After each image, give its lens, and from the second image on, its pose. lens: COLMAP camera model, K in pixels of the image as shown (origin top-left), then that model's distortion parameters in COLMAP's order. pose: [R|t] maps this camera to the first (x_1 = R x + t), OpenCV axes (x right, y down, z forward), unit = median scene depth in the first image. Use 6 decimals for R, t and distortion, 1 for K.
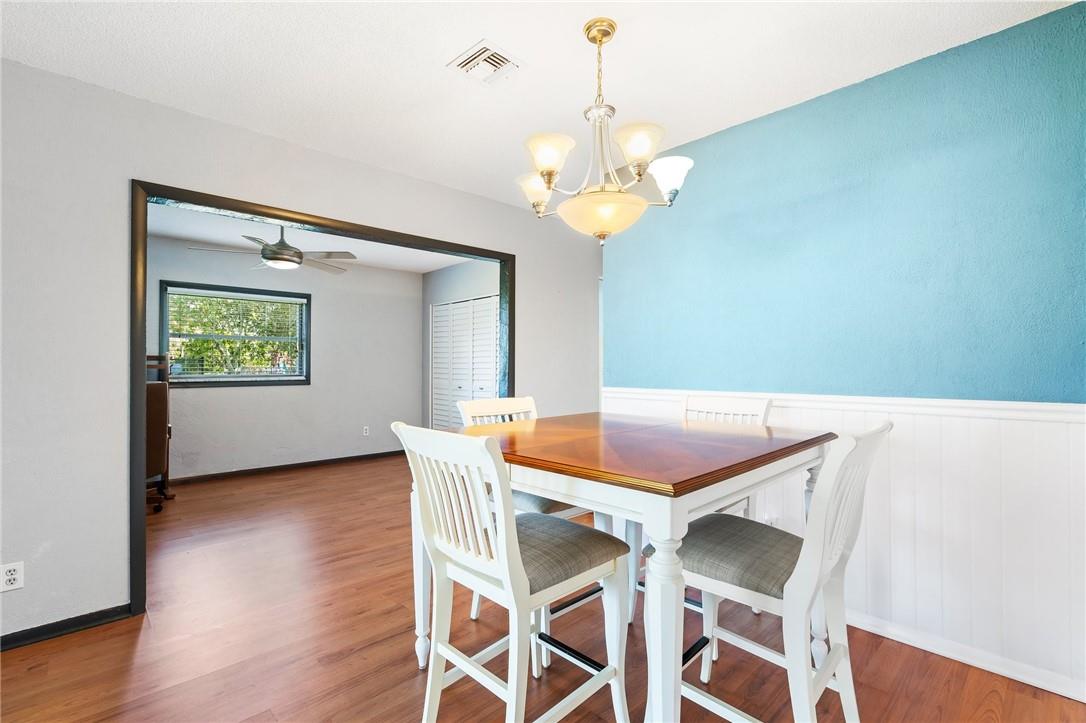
lens RADIAL K [[501.3, 0, 548.2], [0, 501.3, 355.0], [0, 0, 1]] dist [-0.002228, 0.000422]
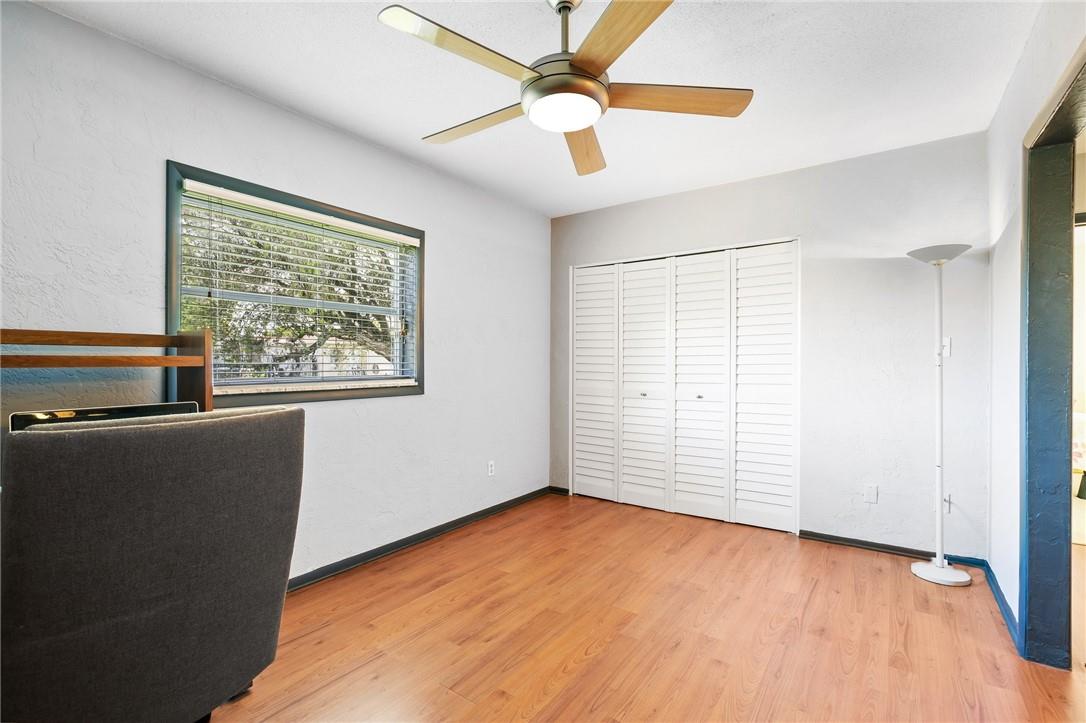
lens RADIAL K [[501.3, 0, 548.2], [0, 501.3, 355.0], [0, 0, 1]] dist [-0.002228, 0.000422]
pose [[0.981793, 0.004044, 0.189912, -0.444792], [-0.005682, 0.999951, 0.008081, 0.010518], [-0.189870, -0.009013, 0.981768, 0.426300]]
